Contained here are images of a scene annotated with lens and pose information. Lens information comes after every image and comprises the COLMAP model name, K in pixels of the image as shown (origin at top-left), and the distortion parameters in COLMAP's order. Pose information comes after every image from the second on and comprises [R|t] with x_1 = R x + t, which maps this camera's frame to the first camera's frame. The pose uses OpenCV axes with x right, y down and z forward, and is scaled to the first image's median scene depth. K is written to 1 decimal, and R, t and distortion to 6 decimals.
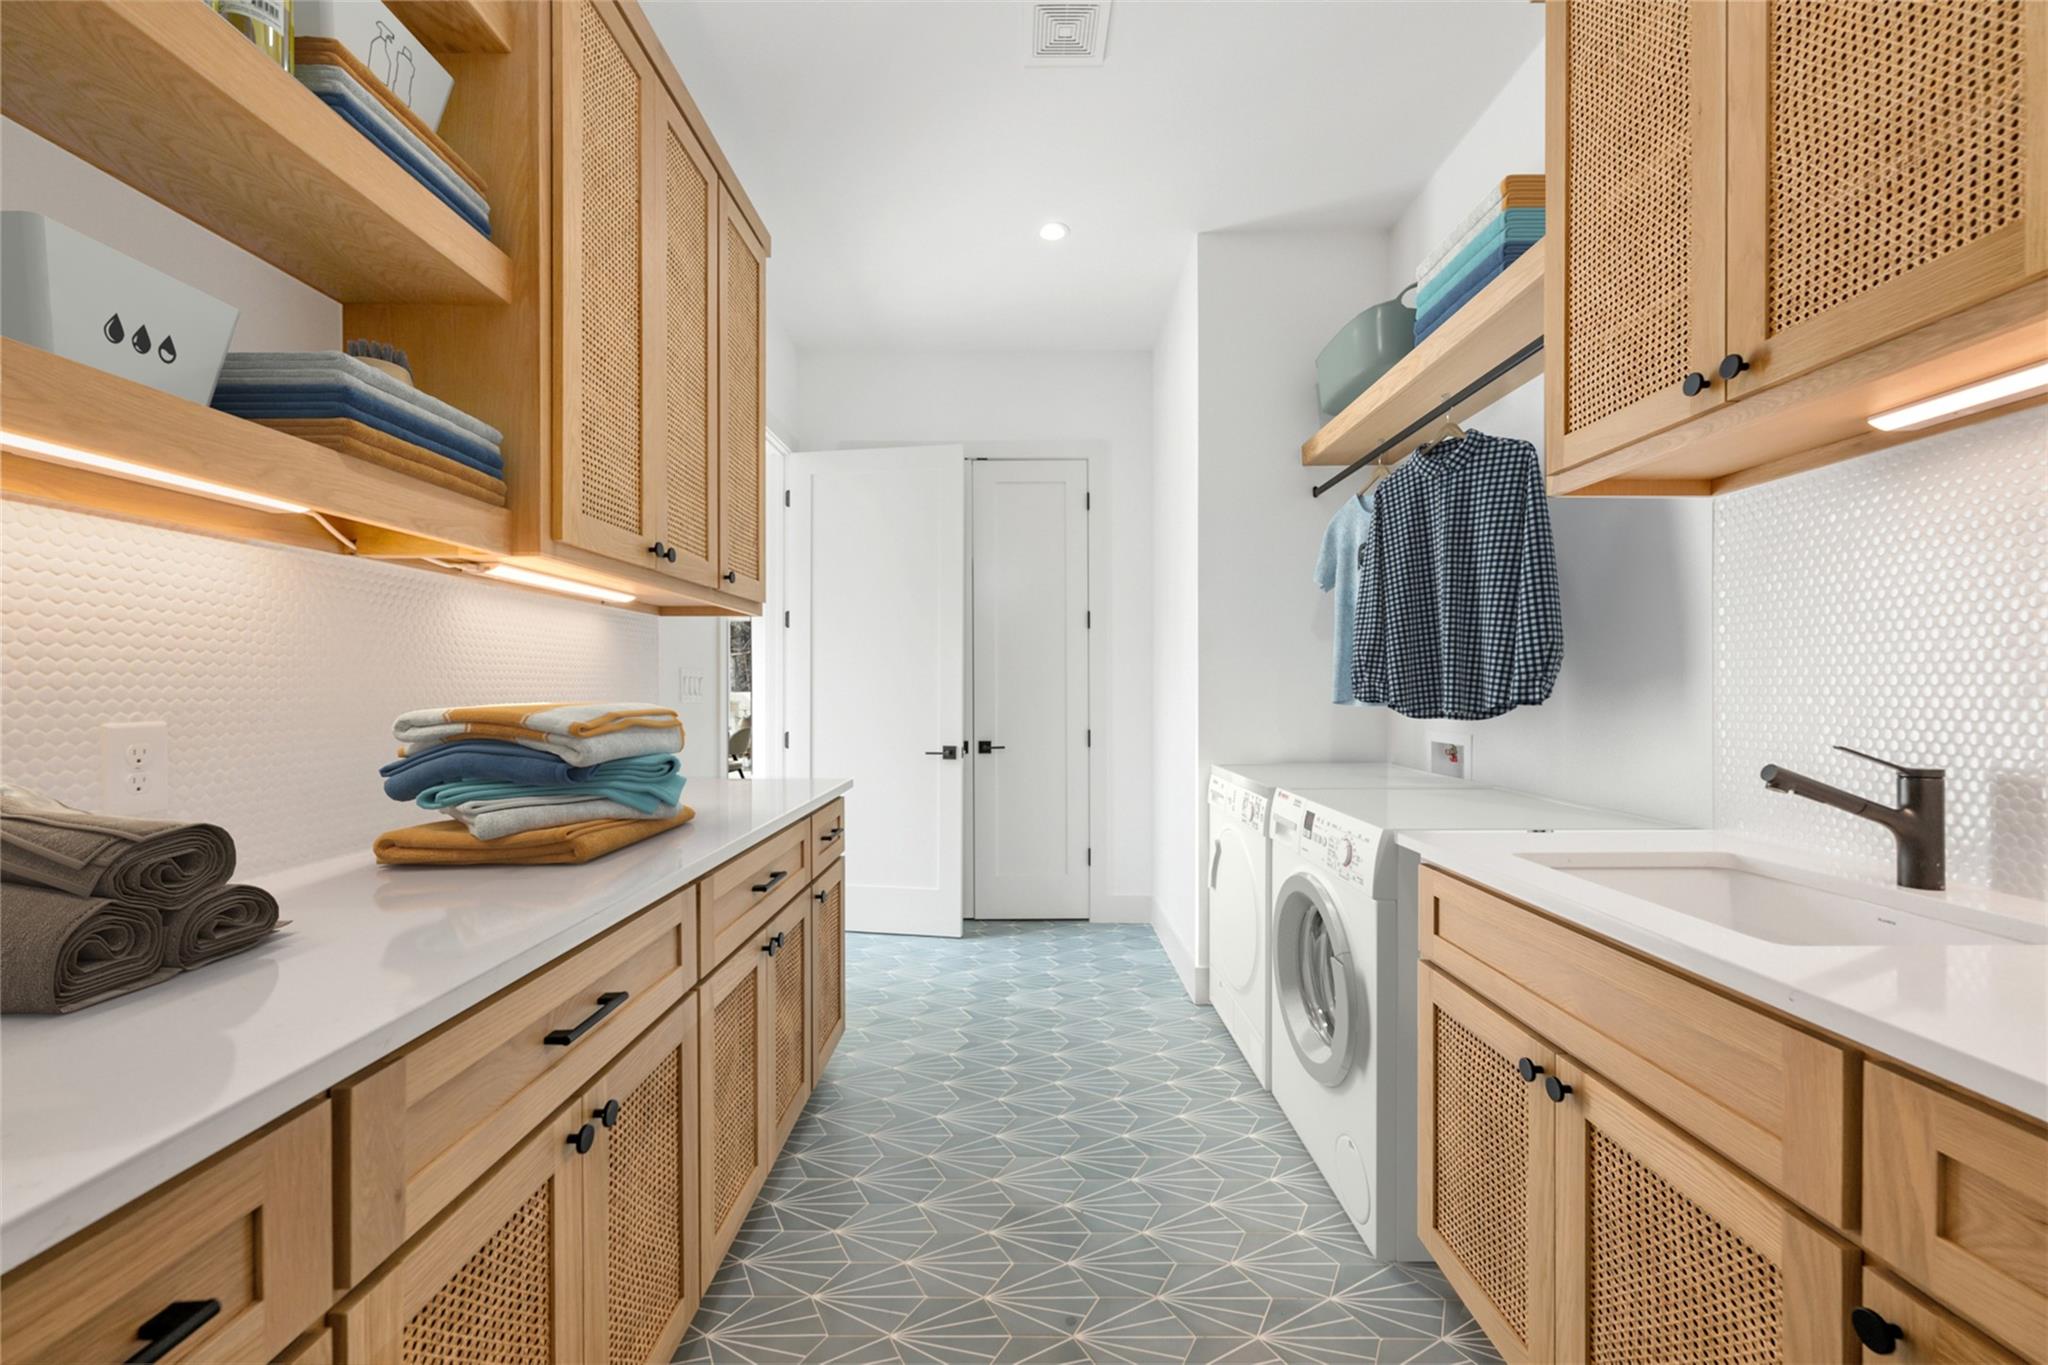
lens RADIAL K [[799.0, 0, 1029.8], [0, 799.0, 688.8], [0, 0, 1]] dist [-0.011515, 0.000940]
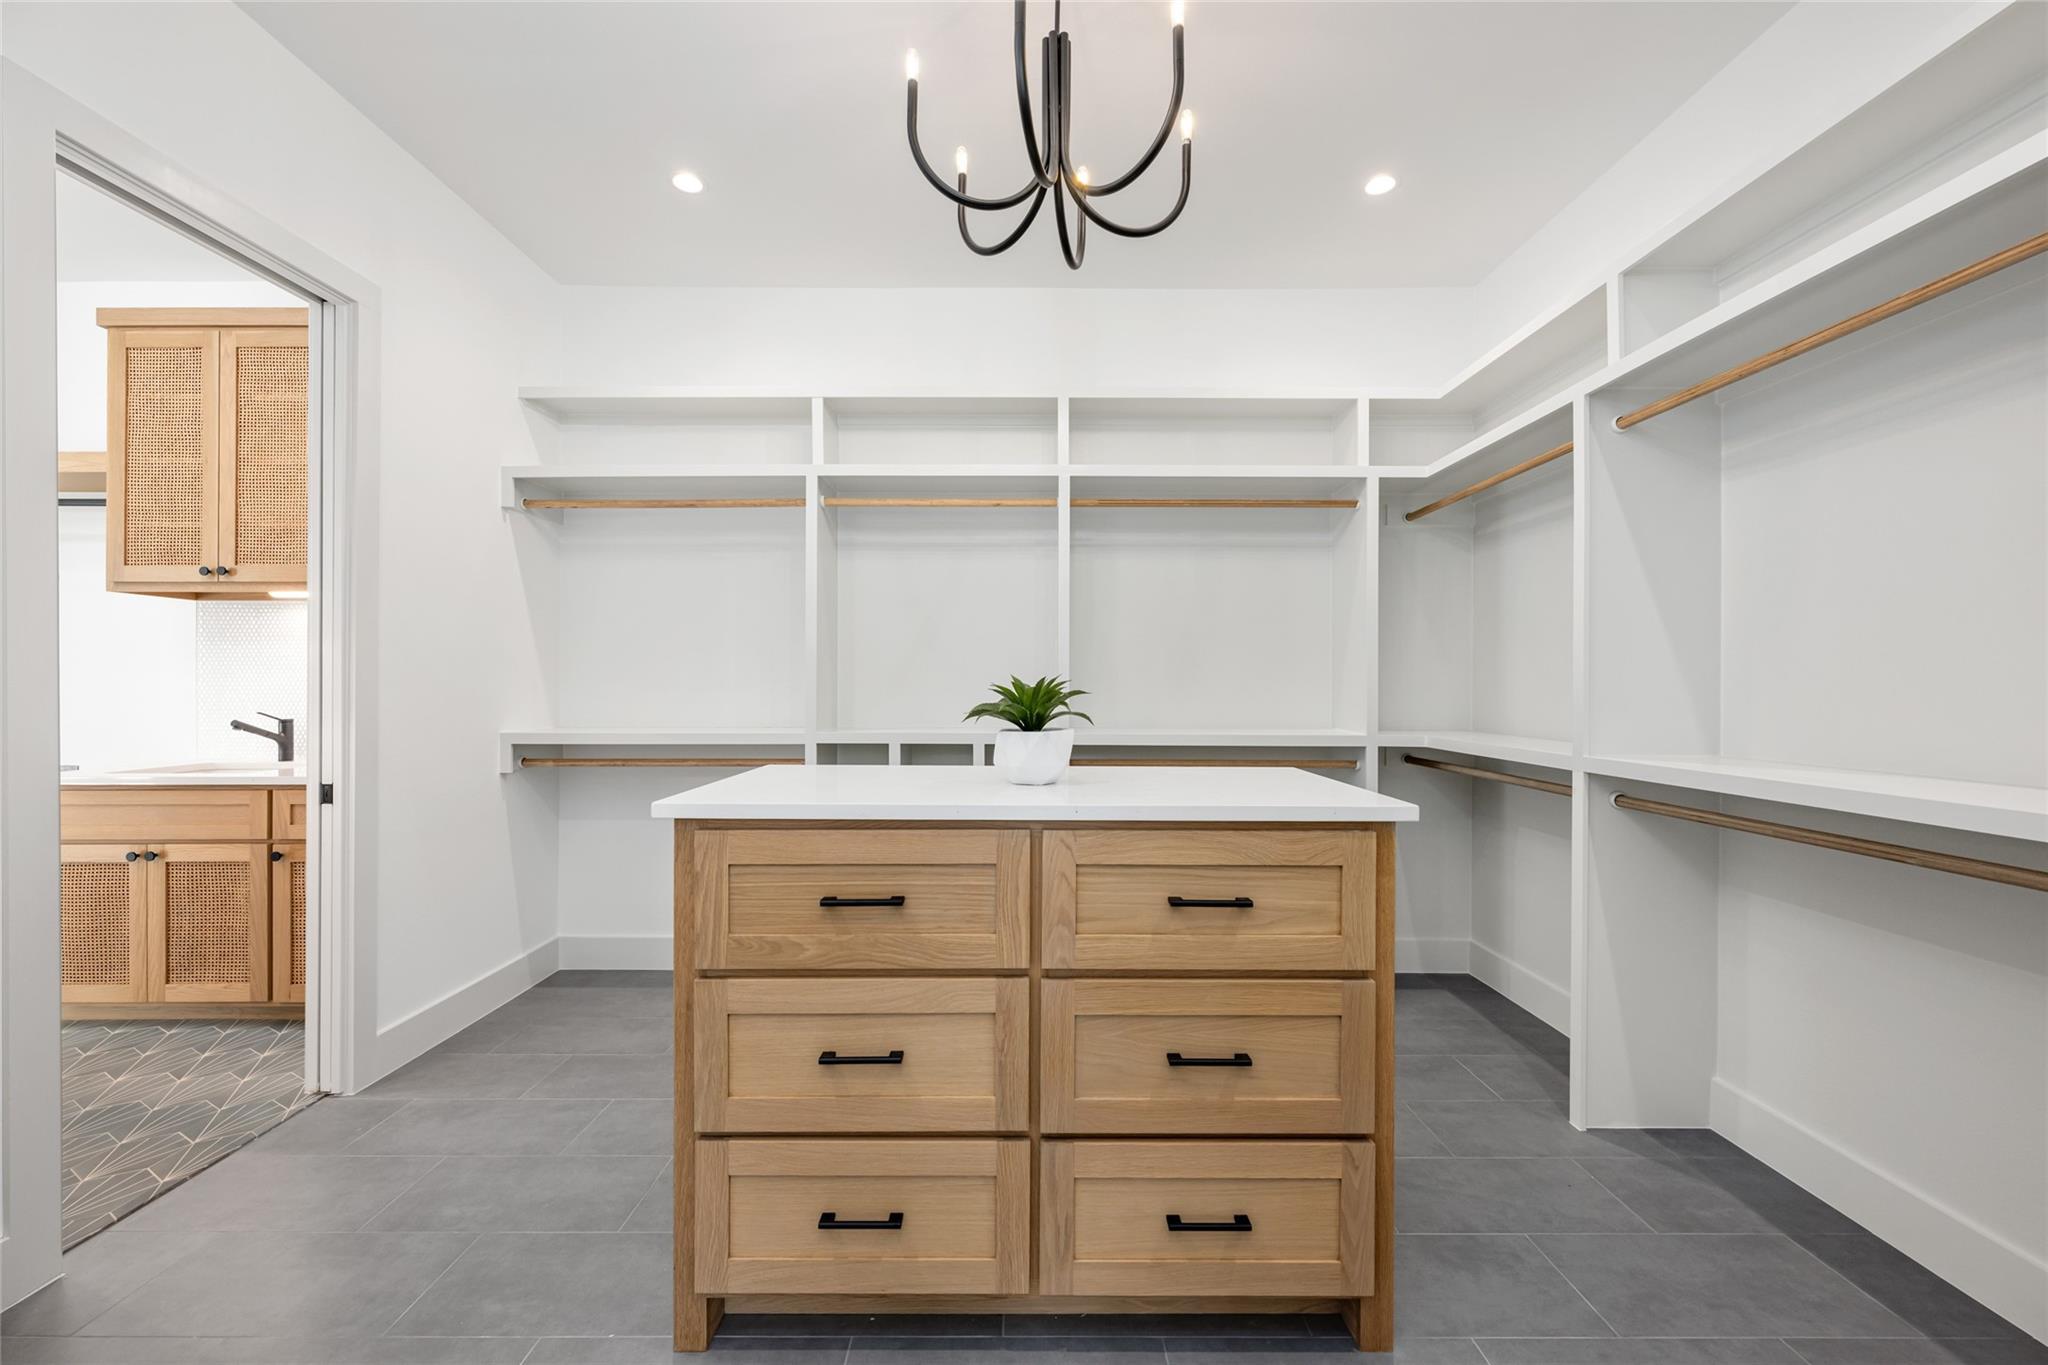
lens RADIAL K [[799.0, 0, 1033.2], [0, 799.0, 689.2], [0, 0, 1]] dist [-0.011515, 0.000940]
pose [[-0.030049, 0.000858, 0.999548, -1.836107], [0.001603, 0.999998, -0.000810, -0.000591], [-0.999547, 0.001578, -0.030050, -1.637632]]
